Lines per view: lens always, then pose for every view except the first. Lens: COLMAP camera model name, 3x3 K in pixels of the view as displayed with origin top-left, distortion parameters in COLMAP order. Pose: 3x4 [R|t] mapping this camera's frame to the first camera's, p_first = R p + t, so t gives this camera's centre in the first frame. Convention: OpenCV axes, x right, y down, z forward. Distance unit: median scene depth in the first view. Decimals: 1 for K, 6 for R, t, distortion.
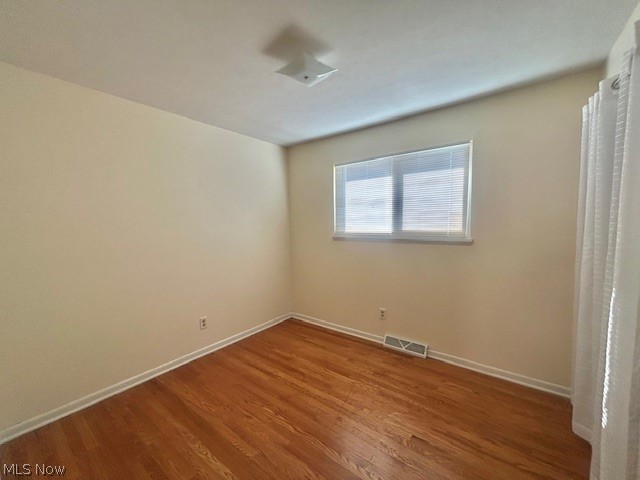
lens RADIAL K [[259.4, 0, 322.5], [0, 259.4, 241.9], [0, 0, 1]] dist [-0.004445, 0.000872]
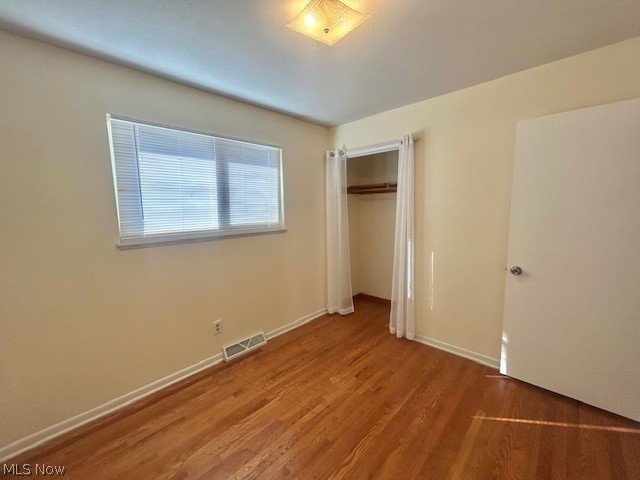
lens RADIAL K [[259.4, 0, 309.2], [0, 259.4, 245.4], [0, 0, 1]] dist [-0.004445, 0.000872]
pose [[0.124151, -0.125109, 0.984345, -0.554991], [0.099688, 0.988573, 0.113073, -0.049197], [-0.987243, 0.084089, 0.135205, 0.619868]]
